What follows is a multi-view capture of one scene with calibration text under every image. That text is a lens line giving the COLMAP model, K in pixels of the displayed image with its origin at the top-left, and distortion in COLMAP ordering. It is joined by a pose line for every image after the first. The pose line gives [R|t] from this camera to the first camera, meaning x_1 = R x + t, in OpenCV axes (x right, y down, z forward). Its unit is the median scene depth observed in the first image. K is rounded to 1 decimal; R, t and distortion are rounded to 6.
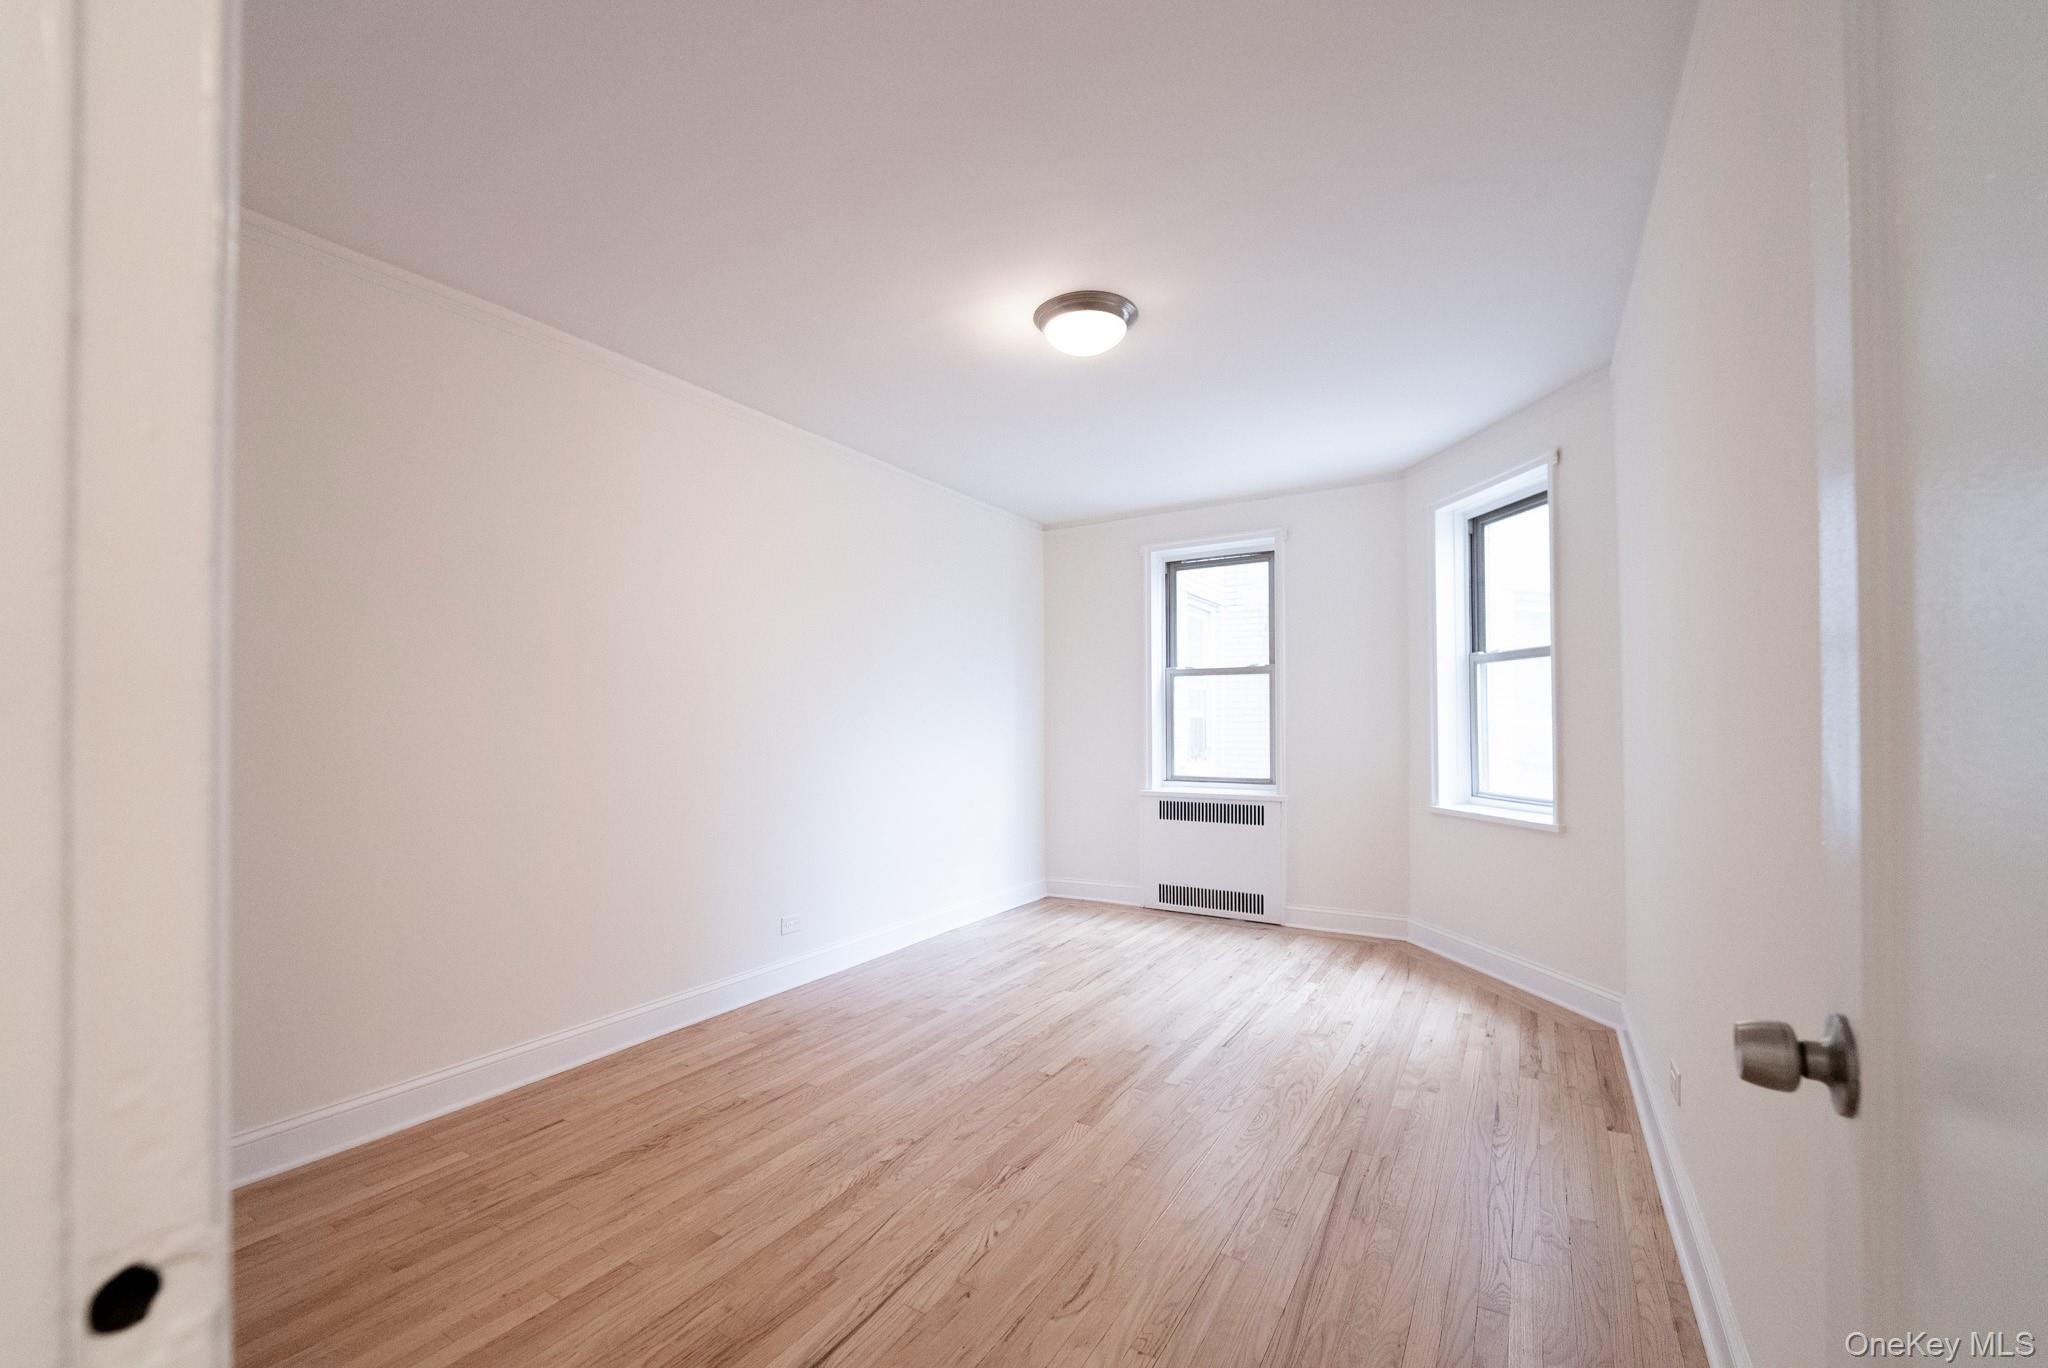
lens RADIAL K [[876.2, 0, 1014.5], [0, 876.2, 711.6], [0, 0, 1]] dist [-0.010881, -0.000504]
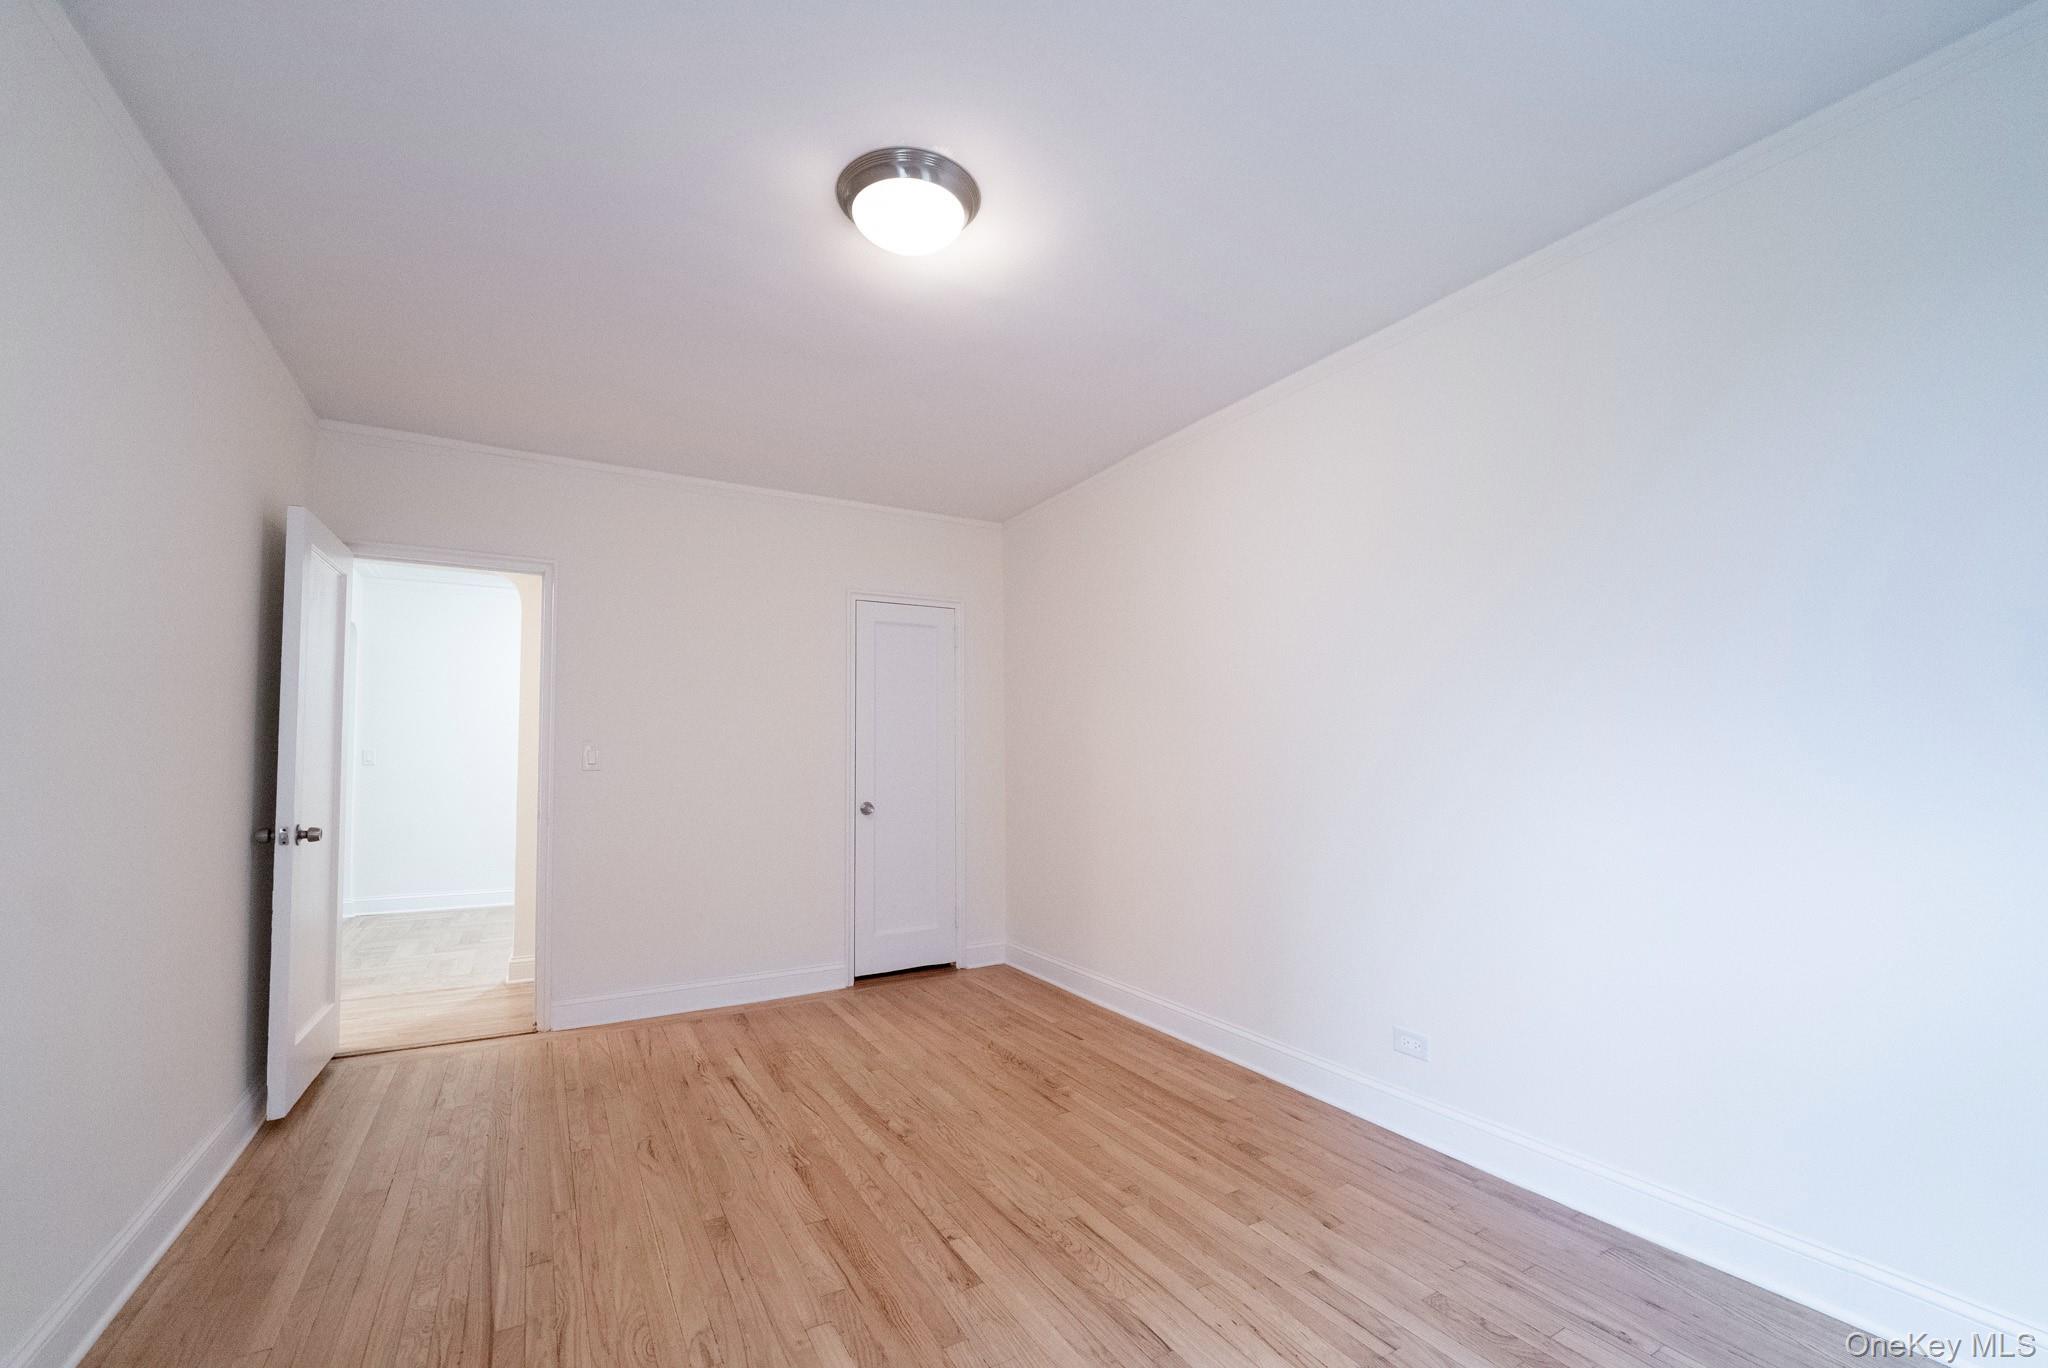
lens RADIAL K [[876.2, 0, 1014.5], [0, 876.2, 711.6], [0, 0, 1]] dist [-0.010881, -0.000504]
pose [[-0.509974, -0.033525, -0.859536, 0.786891], [0.020612, 0.998477, -0.051174, 0.022184], [0.859943, -0.043815, -0.508506, 1.740977]]
